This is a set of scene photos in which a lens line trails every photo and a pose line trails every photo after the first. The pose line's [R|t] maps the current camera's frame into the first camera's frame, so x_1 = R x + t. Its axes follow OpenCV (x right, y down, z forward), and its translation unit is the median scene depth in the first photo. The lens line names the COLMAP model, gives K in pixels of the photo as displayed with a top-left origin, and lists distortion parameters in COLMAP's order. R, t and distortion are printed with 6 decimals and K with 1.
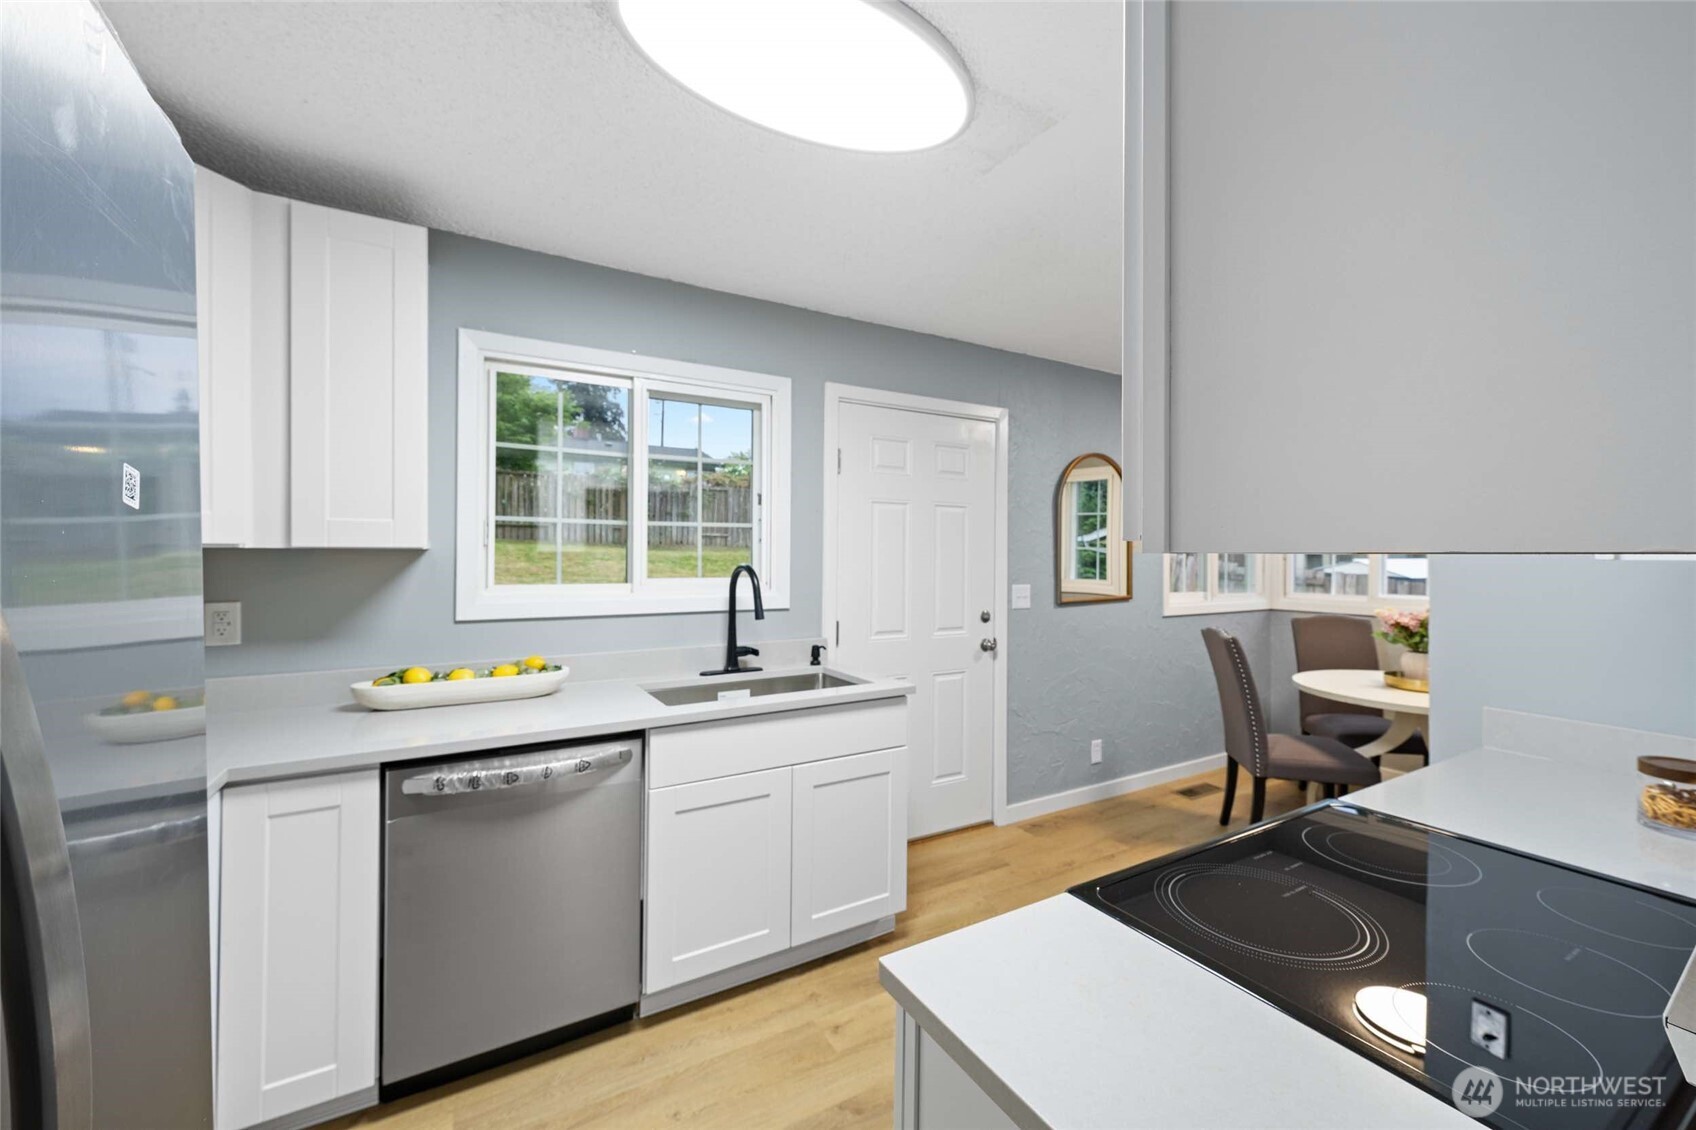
lens RADIAL K [[665.4, 0, 852.3], [0, 665.4, 554.1], [0, 0, 1]] dist [0.000727, -0.000008]
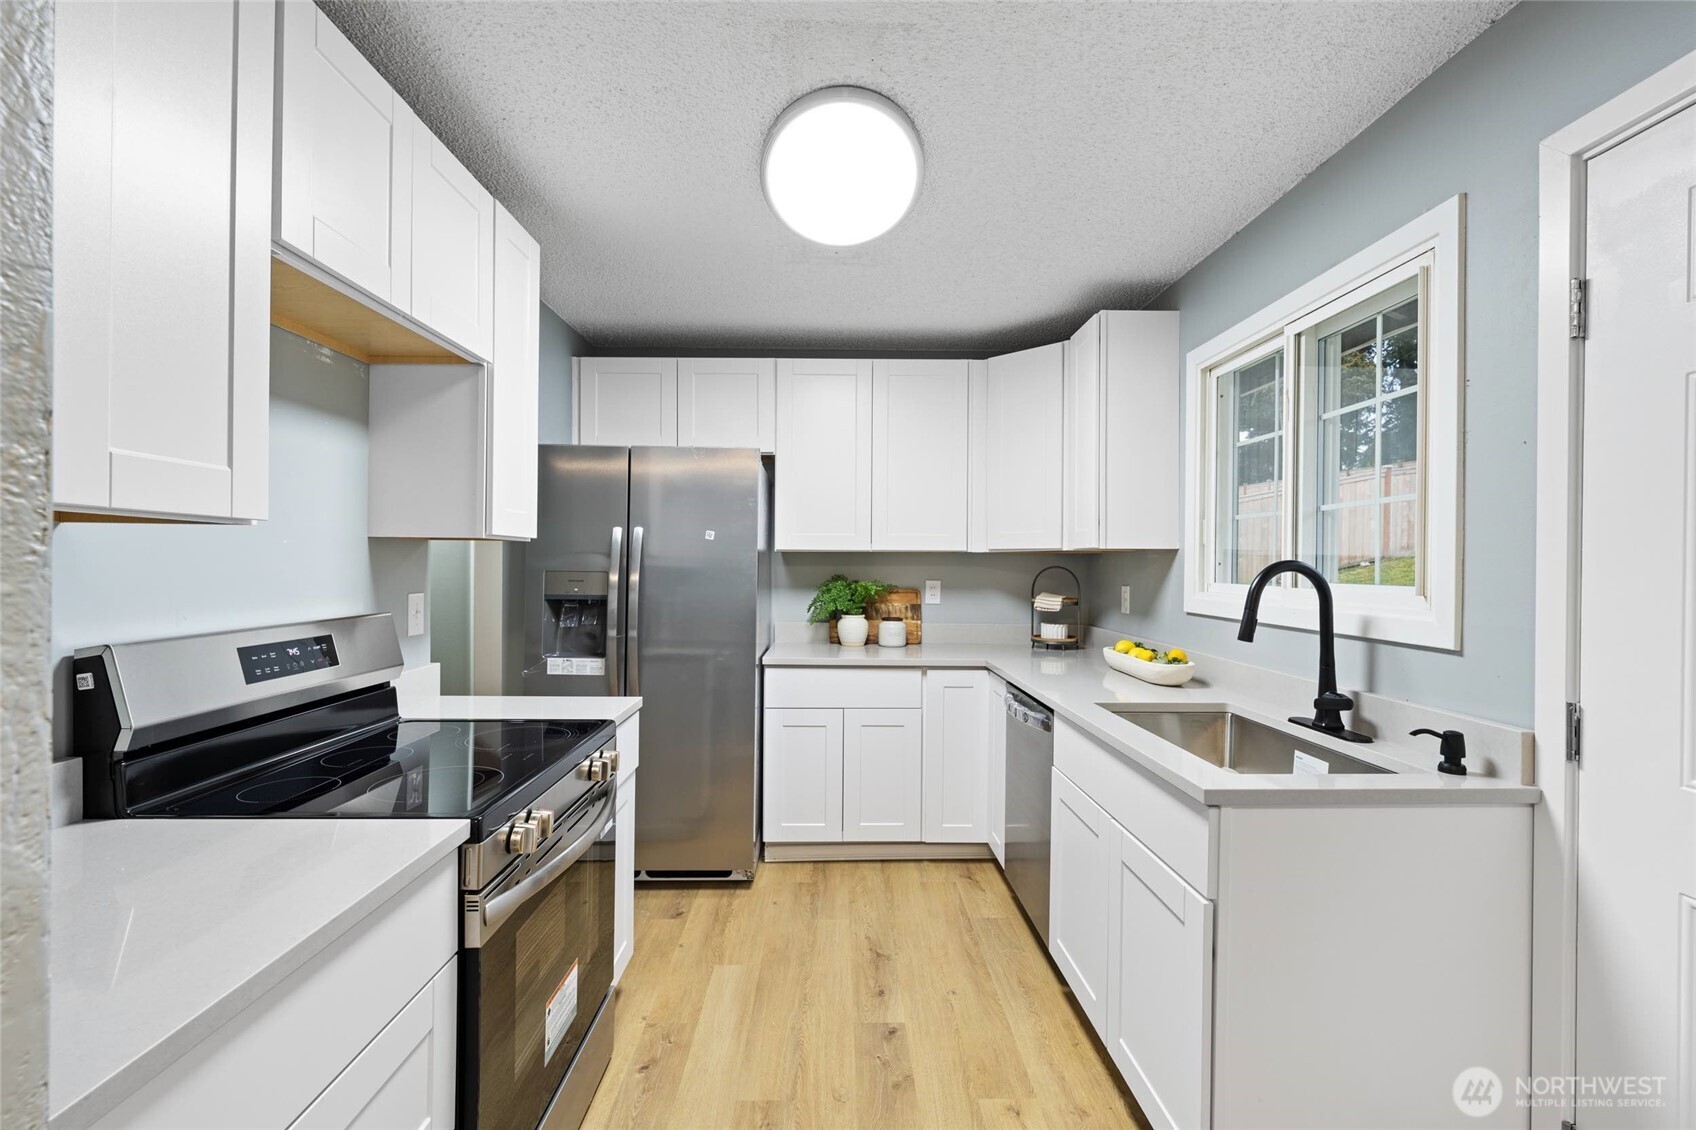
lens RADIAL K [[744.5, 0, 857.9], [0, 744.5, 566.5], [0, 0, 1]] dist [-0.010311, 0.001145]
pose [[-0.475274, -0.009892, -0.879782, 0.614752], [-0.017999, 0.999837, -0.001519, 0.028040], [0.879654, 0.015113, -0.475374, 0.871192]]
